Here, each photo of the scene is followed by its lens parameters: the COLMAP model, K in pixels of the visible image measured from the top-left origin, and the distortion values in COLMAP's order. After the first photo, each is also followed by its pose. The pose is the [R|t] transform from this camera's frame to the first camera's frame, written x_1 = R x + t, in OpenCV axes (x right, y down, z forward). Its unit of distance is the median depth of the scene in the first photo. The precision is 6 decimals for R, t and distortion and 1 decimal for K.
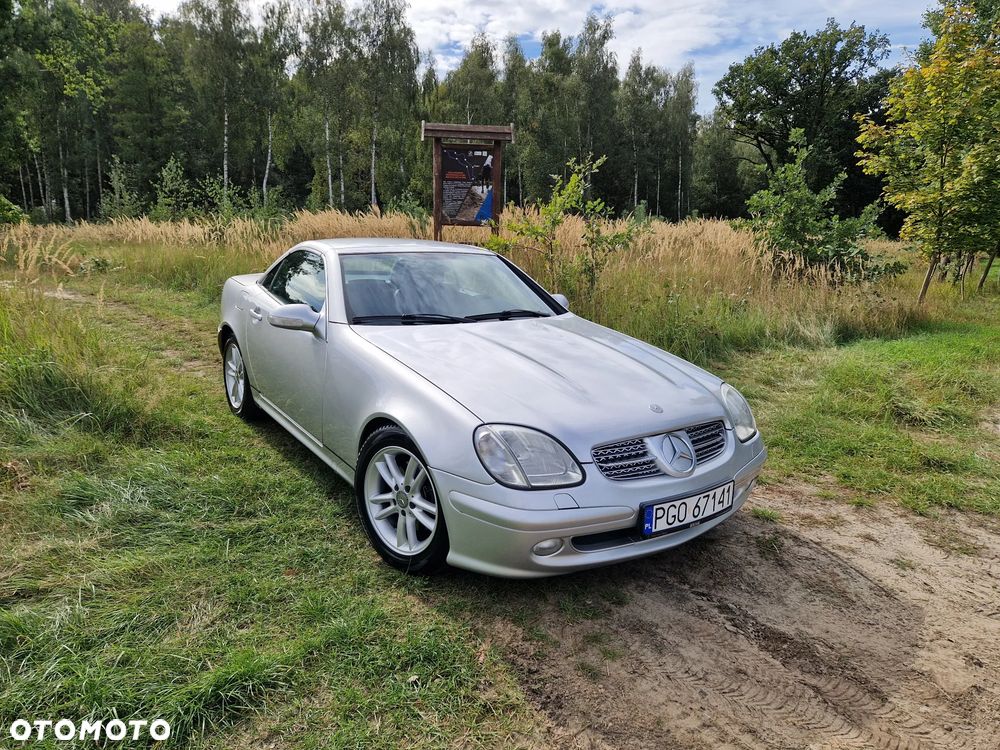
lens RADIAL K [[663.7, 0, 497.6], [0, 663.7, 366.6], [0, 0, 1]] dist [0.056250, -0.048109]
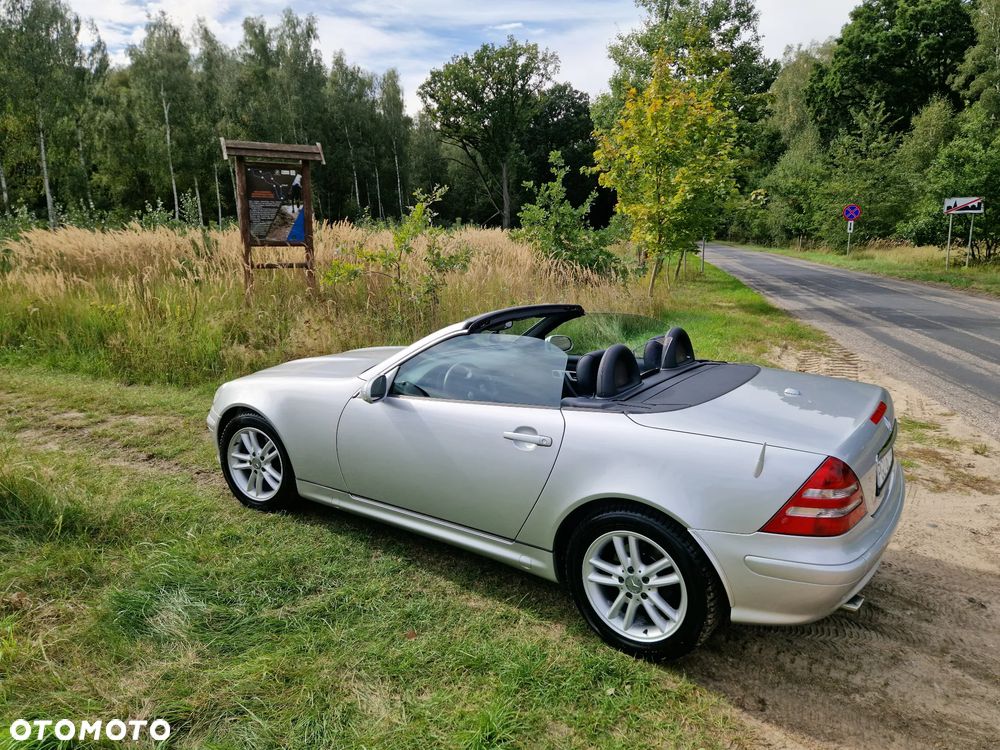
lens RADIAL K [[663.7, 0, 500.1], [0, 663.7, 359.1], [0, 0, 1]] dist [0.056250, -0.048109]
pose [[0.917030, -0.097415, 0.386738, -0.143869], [0.099686, 0.994917, 0.014235, -0.032515], [-0.386159, 0.025498, 0.922080, -0.008656]]
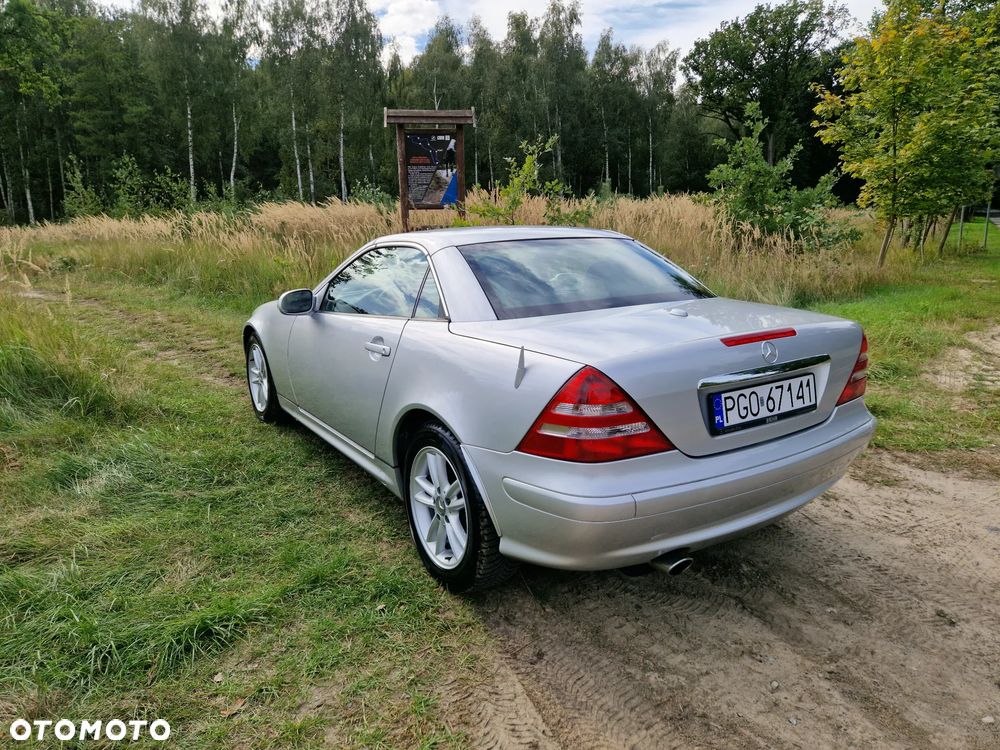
lens RADIAL K [[663.7, 0, 493.3], [0, 663.7, 361.7], [0, 0, 1]] dist [0.056250, -0.048109]
pose [[0.998725, -0.044464, 0.023884, 0.010787], [0.044101, 0.998907, 0.015515, 0.009114], [-0.024548, -0.014442, 0.999594, -0.023731]]
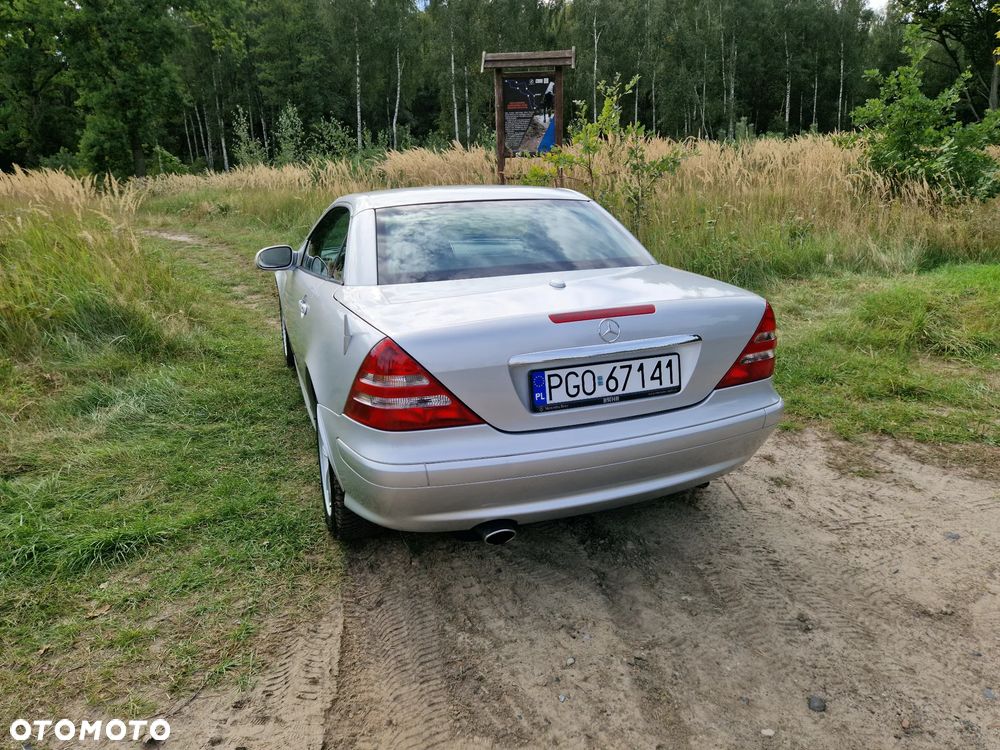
lens RADIAL K [[663.7, 0, 496.0], [0, 663.7, 367.3], [0, 0, 1]] dist [0.056250, -0.048109]
pose [[0.980147, 0.011848, -0.197918, 0.107545], [0.007587, 0.995240, 0.097154, 0.004737], [0.198127, -0.096727, 0.975392, -0.018747]]
